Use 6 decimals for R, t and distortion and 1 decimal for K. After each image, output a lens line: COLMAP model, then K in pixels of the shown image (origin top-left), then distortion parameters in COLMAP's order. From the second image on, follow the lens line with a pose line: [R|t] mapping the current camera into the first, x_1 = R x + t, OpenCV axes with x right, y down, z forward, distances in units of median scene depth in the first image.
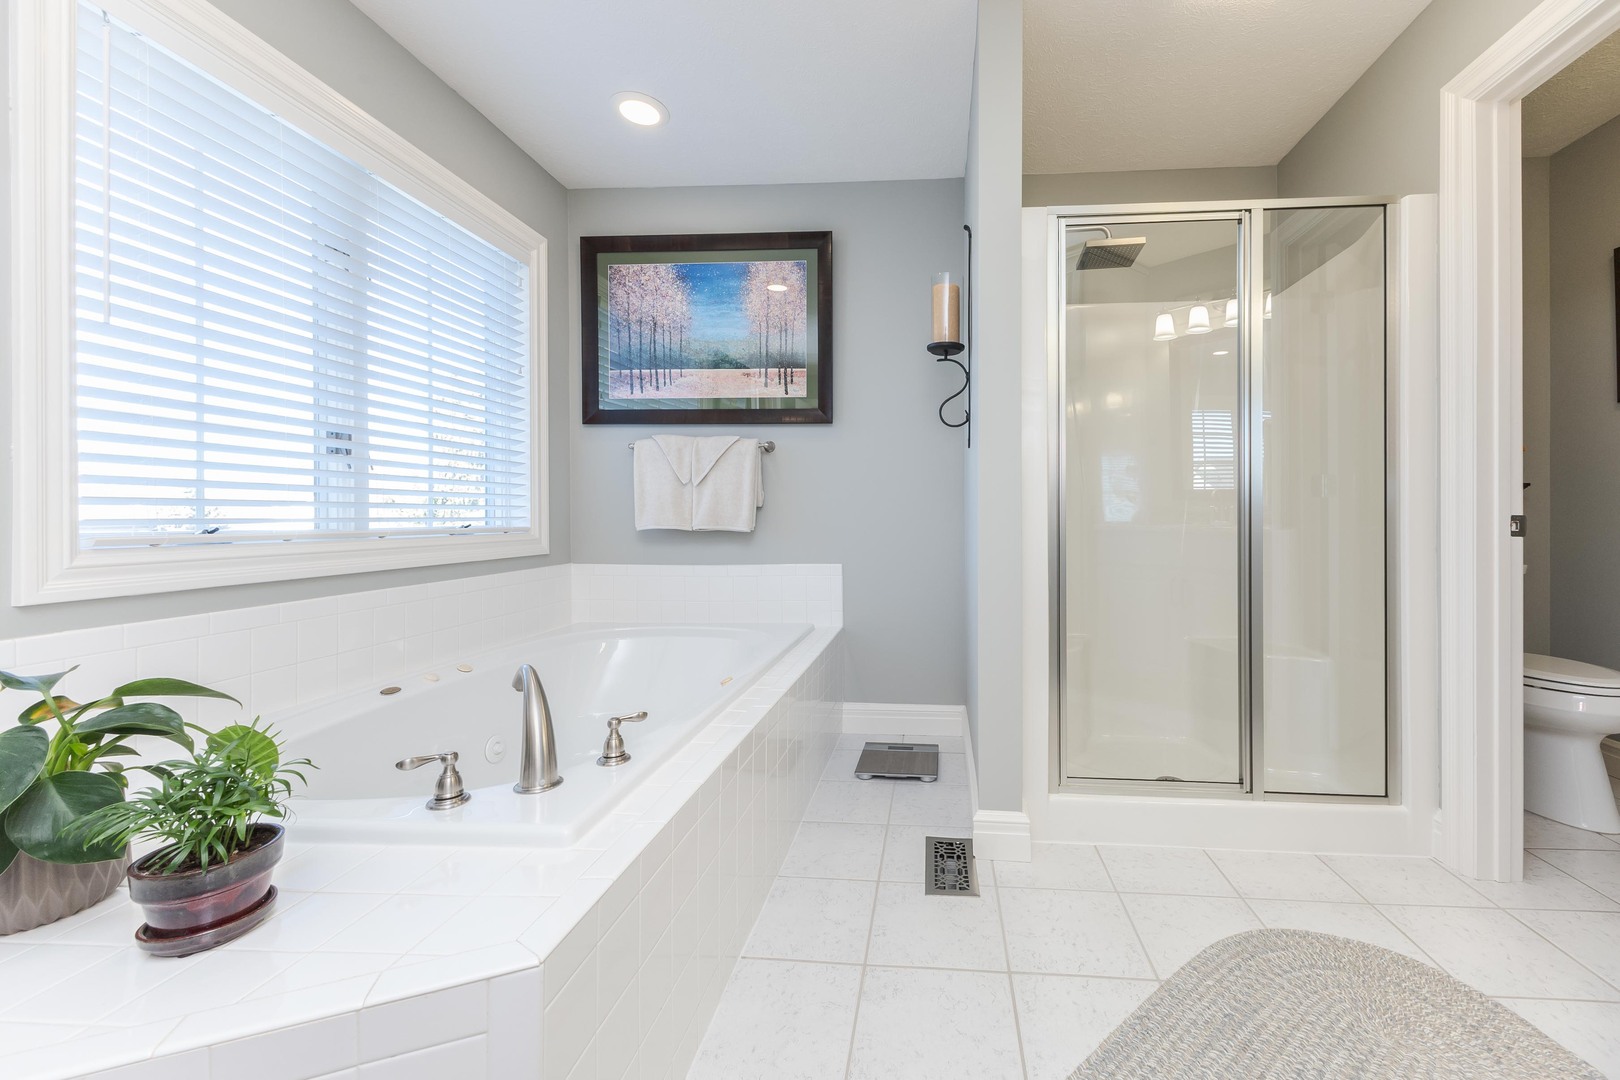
lens RADIAL K [[697.6, 0, 817.6], [0, 697.6, 525.3], [0, 0, 1]] dist [0.005198, -0.000277]
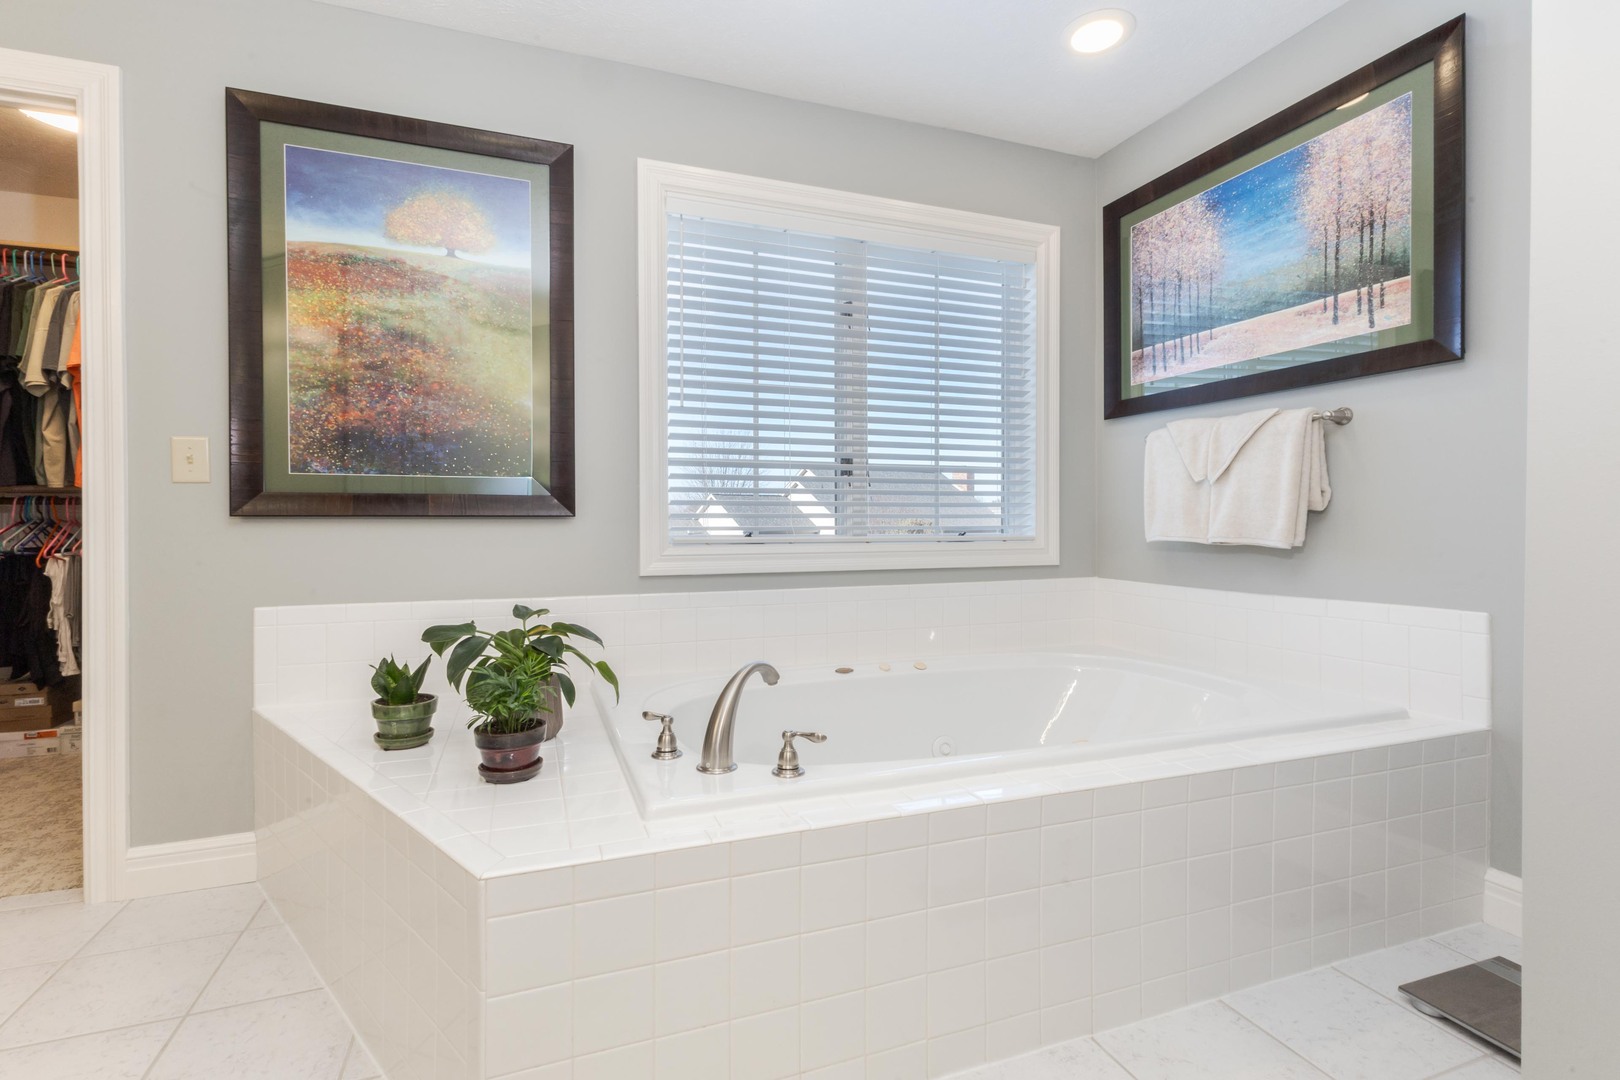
lens RADIAL K [[697.6, 0, 815.0], [0, 697.6, 533.9], [0, 0, 1]] dist [0.005198, -0.000277]
pose [[0.435959, 0.015542, -0.899832, 0.300054], [-0.010745, 0.999869, 0.012064, -0.008188], [0.899902, 0.004409, 0.436069, 0.291290]]
